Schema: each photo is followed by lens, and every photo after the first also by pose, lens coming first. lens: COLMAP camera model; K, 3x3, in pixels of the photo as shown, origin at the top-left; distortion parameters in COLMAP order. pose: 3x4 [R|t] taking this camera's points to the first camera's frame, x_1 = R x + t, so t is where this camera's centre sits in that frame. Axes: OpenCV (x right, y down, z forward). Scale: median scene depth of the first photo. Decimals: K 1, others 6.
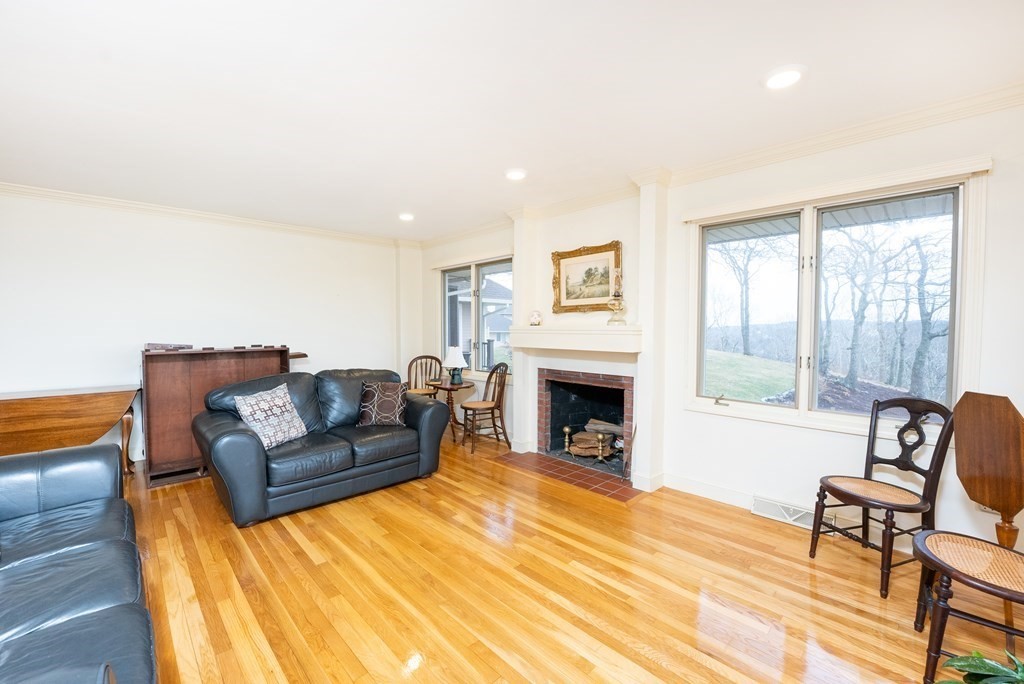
lens RADIAL K [[416.9, 0, 512.0], [0, 416.9, 342.0], [0, 0, 1]] dist [-0.026536, 0.000074]
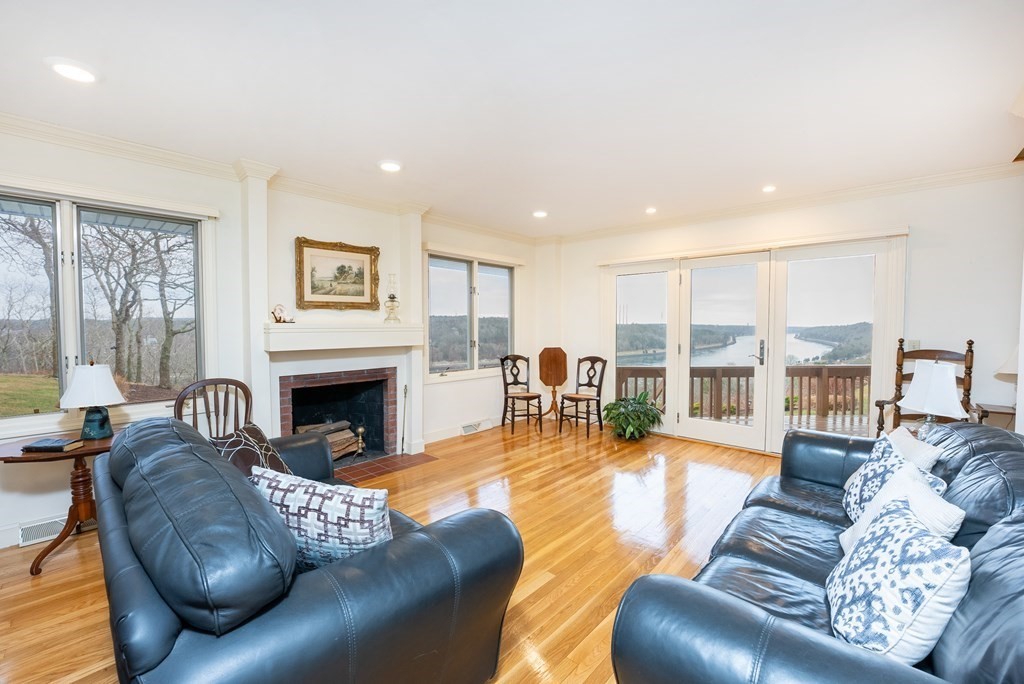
lens RADIAL K [[409.2, 0, 516.6], [0, 409.2, 340.8], [0, 0, 1]] dist [-0.026083, 0.003046]
pose [[-0.073673, -0.046558, 0.996195, -0.810420], [0.026344, 0.998470, 0.048612, -0.035043], [-0.996934, 0.029825, -0.072334, 0.665906]]
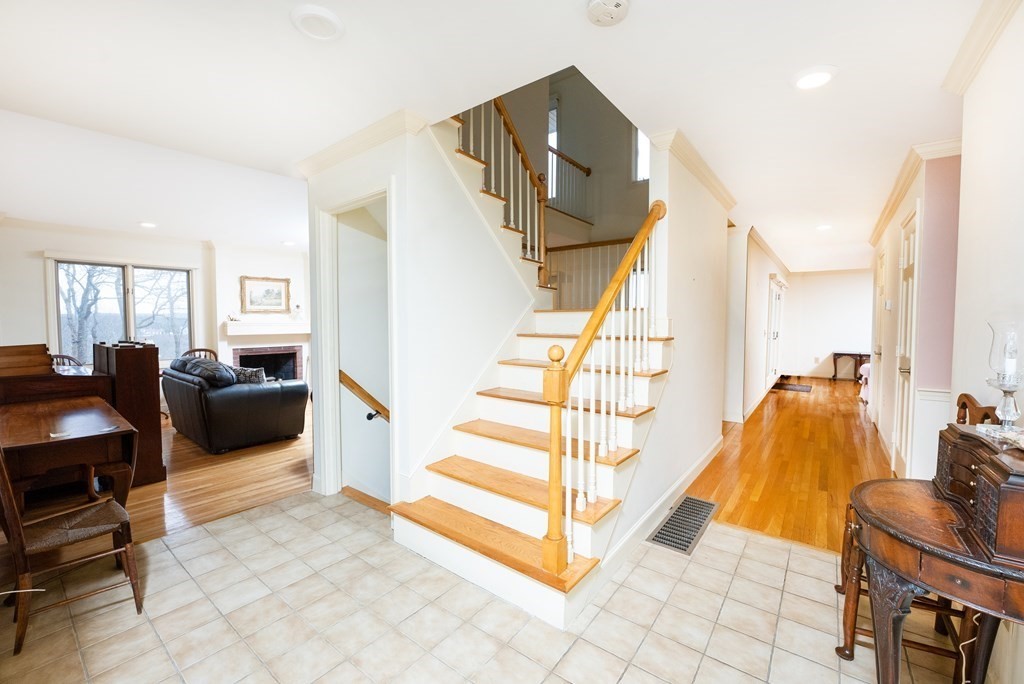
lens RADIAL K [[409.2, 0, 516.6], [0, 409.2, 340.8], [0, 0, 1]] dist [-0.026083, 0.003046]
pose [[-0.154661, -0.058300, 0.986246, -1.719286], [0.027128, 0.997630, 0.063227, -0.036513], [-0.987595, 0.036534, -0.152713, 0.216631]]
